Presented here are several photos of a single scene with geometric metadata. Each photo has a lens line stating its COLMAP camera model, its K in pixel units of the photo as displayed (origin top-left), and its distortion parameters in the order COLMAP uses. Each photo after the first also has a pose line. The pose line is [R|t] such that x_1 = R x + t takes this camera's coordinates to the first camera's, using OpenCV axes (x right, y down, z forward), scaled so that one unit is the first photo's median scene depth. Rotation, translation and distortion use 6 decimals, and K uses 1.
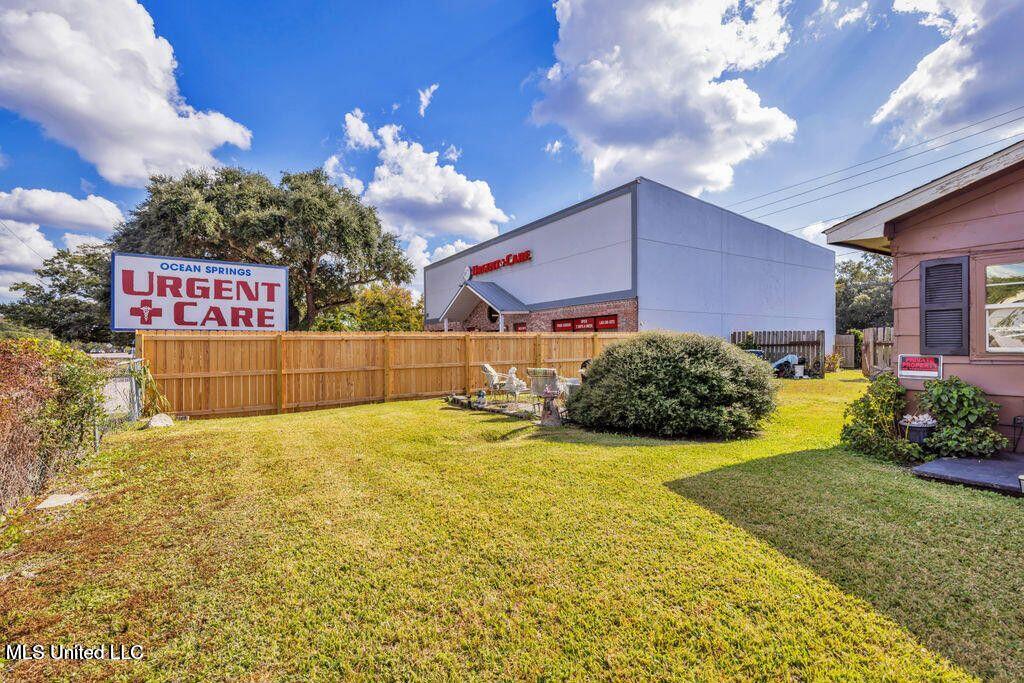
lens RADIAL K [[470.8, 0, 515.6], [0, 470.8, 343.0], [0, 0, 1]] dist [-0.033469, 0.004367]
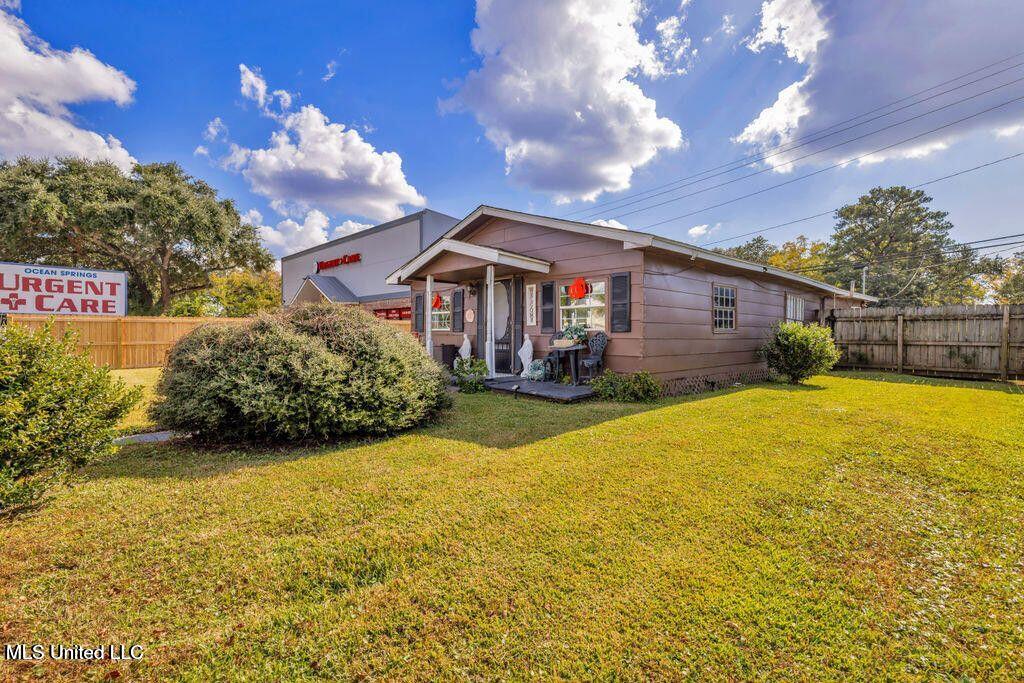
lens RADIAL K [[470.8, 0, 541.5], [0, 470.8, 336.9], [0, 0, 1]] dist [-0.033469, 0.004367]
pose [[0.968079, 0.008256, 0.250510, 0.327211], [-0.011832, 0.999848, 0.012774, 0.005066], [-0.250366, -0.015330, 0.968030, -0.572733]]
